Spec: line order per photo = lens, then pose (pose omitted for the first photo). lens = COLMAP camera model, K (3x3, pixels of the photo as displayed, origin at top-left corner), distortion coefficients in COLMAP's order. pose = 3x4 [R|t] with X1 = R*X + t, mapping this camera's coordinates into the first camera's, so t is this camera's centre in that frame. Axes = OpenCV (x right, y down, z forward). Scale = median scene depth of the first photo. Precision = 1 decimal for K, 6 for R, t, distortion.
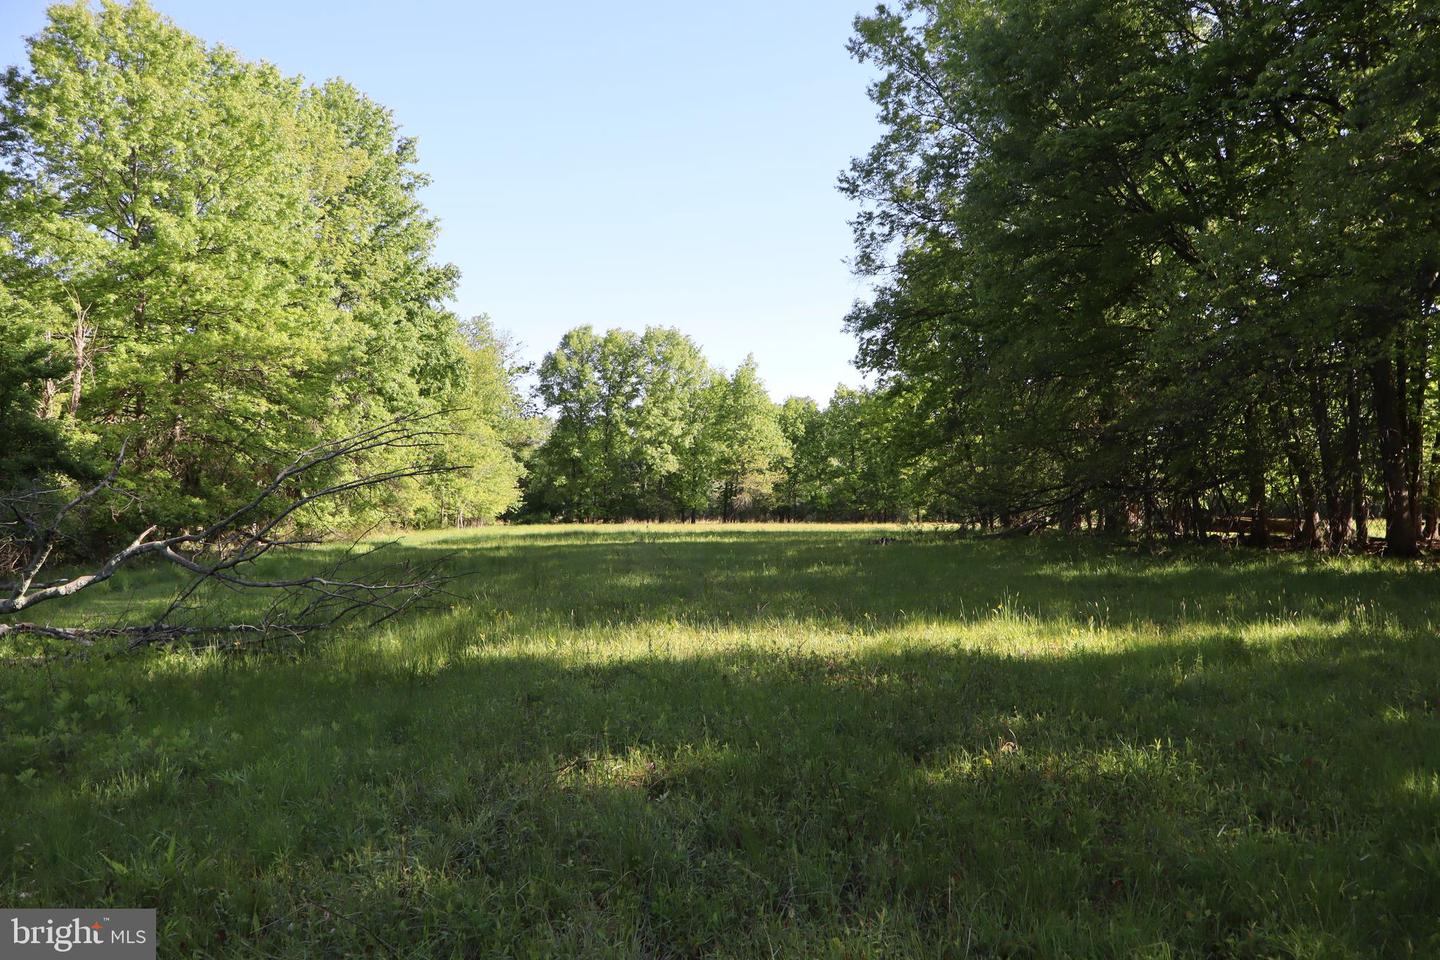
lens RADIAL K [[1183.1, 0, 718.9], [0, 1183.1, 481.5], [0, 0, 1]] dist [-0.015785, -0.000792]
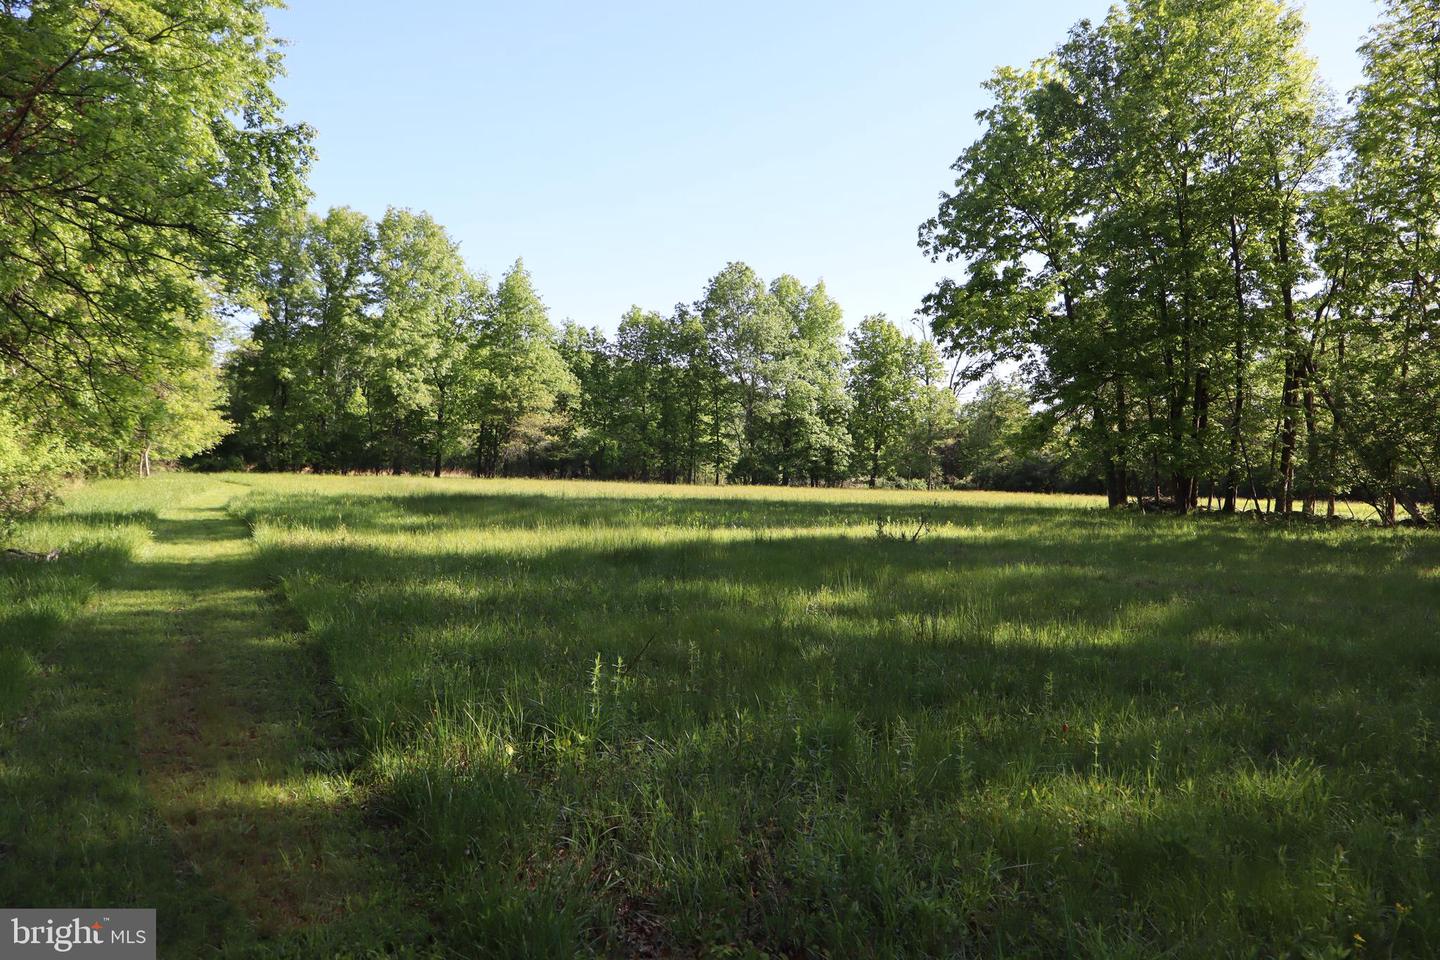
lens RADIAL K [[1183.1, 0, 717.1], [0, 1183.1, 476.9], [0, 0, 1]] dist [-0.015785, -0.000792]
pose [[0.948066, 0.029518, 0.316700, -0.096557], [-0.040135, 0.998828, 0.027053, 0.008135], [-0.315531, -0.038359, 0.948140, 0.237119]]
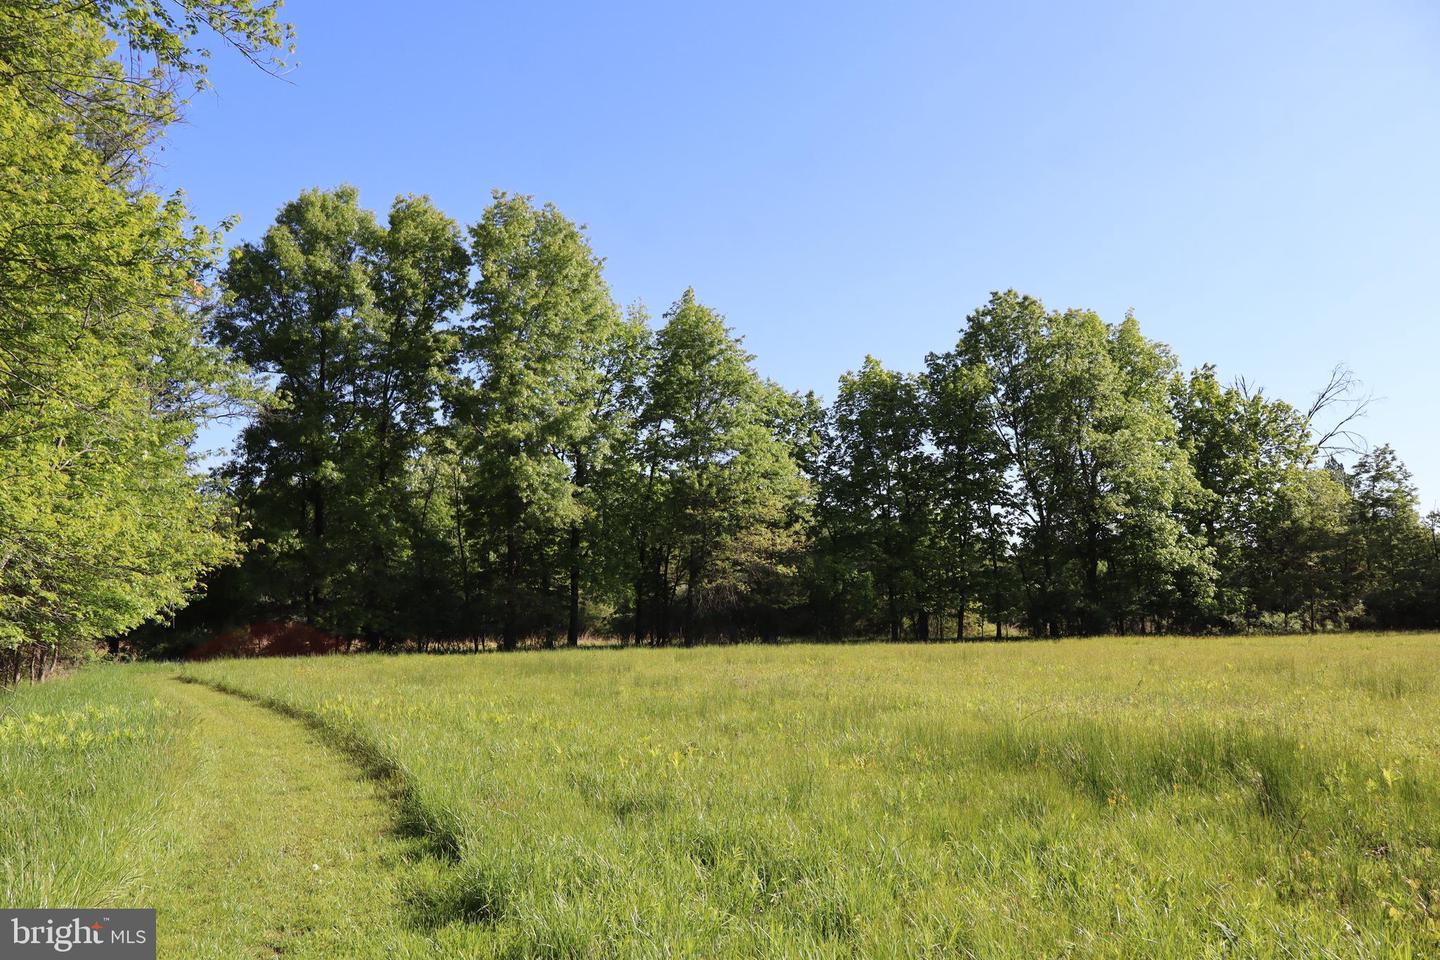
lens RADIAL K [[1183.1, 0, 723.0], [0, 1183.1, 486.8], [0, 0, 1]] dist [-0.015785, -0.000792]
pose [[0.946202, 0.023766, 0.322702, -0.121338], [0.005787, 0.995897, -0.090313, 0.016806], [-0.323524, 0.087322, 0.942182, 0.578790]]
